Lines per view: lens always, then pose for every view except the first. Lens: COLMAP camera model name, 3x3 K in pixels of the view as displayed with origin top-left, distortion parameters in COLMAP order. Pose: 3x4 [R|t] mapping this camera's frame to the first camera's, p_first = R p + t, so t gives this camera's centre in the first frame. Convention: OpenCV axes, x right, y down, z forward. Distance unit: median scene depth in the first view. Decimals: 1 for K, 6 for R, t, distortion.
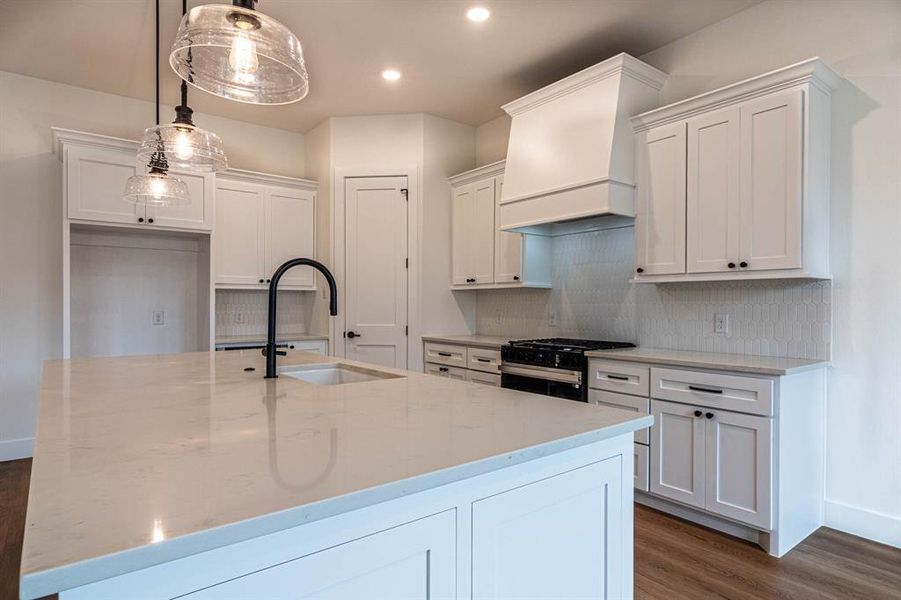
lens RADIAL K [[506.0, 0, 459.6], [0, 506.0, 306.5], [0, 0, 1]] dist [-0.001429, -0.000148]
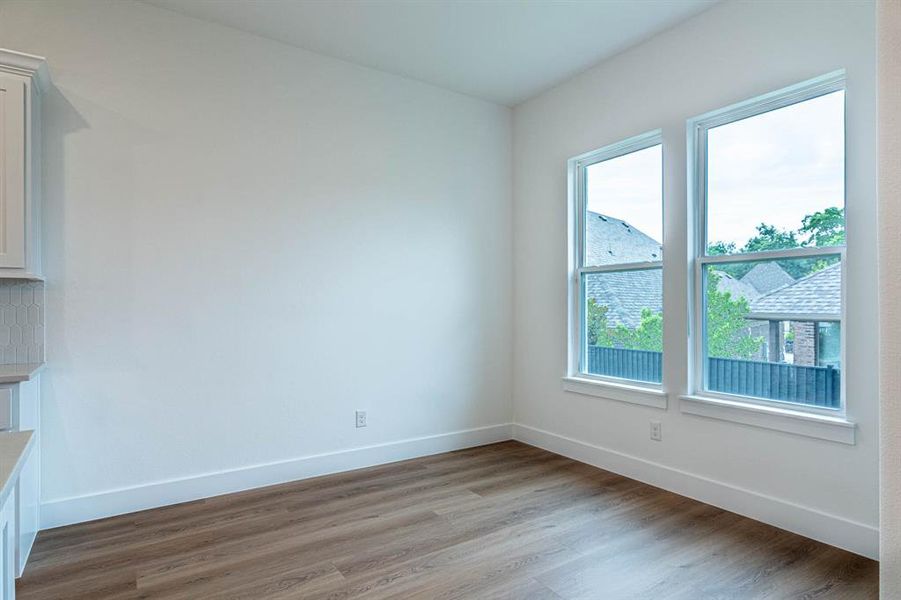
lens RADIAL K [[514.8, 0, 482.1], [0, 514.8, 308.9], [0, 0, 1]] dist [-0.003691, 0.004121]
pose [[0.047124, -0.008768, 0.998851, -0.168556], [0.007193, 0.999939, 0.008439, -0.000690], [-0.998863, 0.006787, 0.047185, 0.059477]]
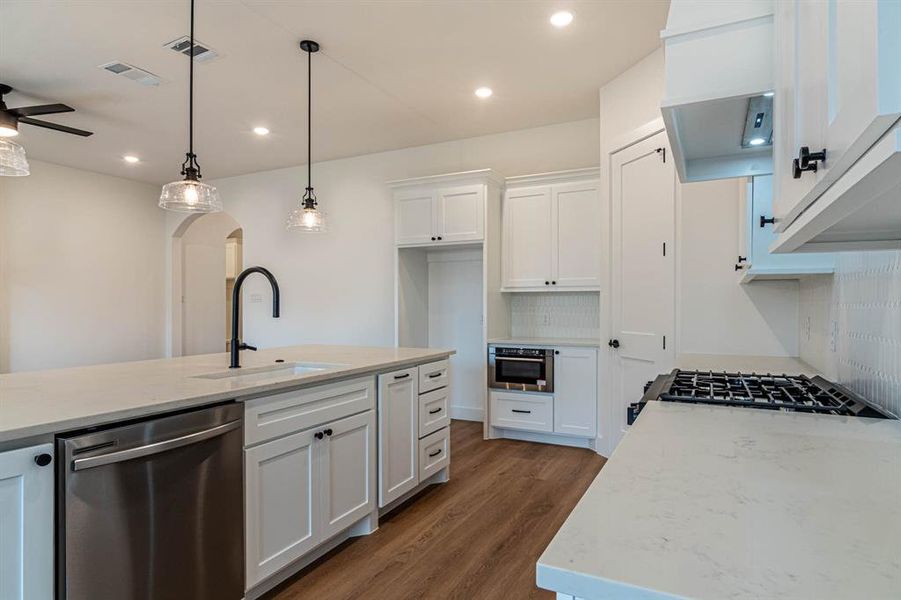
lens RADIAL K [[506.0, 0, 457.3], [0, 506.0, 305.3], [0, 0, 1]] dist [-0.001429, -0.000148]
pose [[0.433464, -0.003776, -0.901163, 0.503518], [-0.001826, 0.999985, -0.005068, -0.001845], [0.901169, 0.003843, 0.433451, 0.500275]]
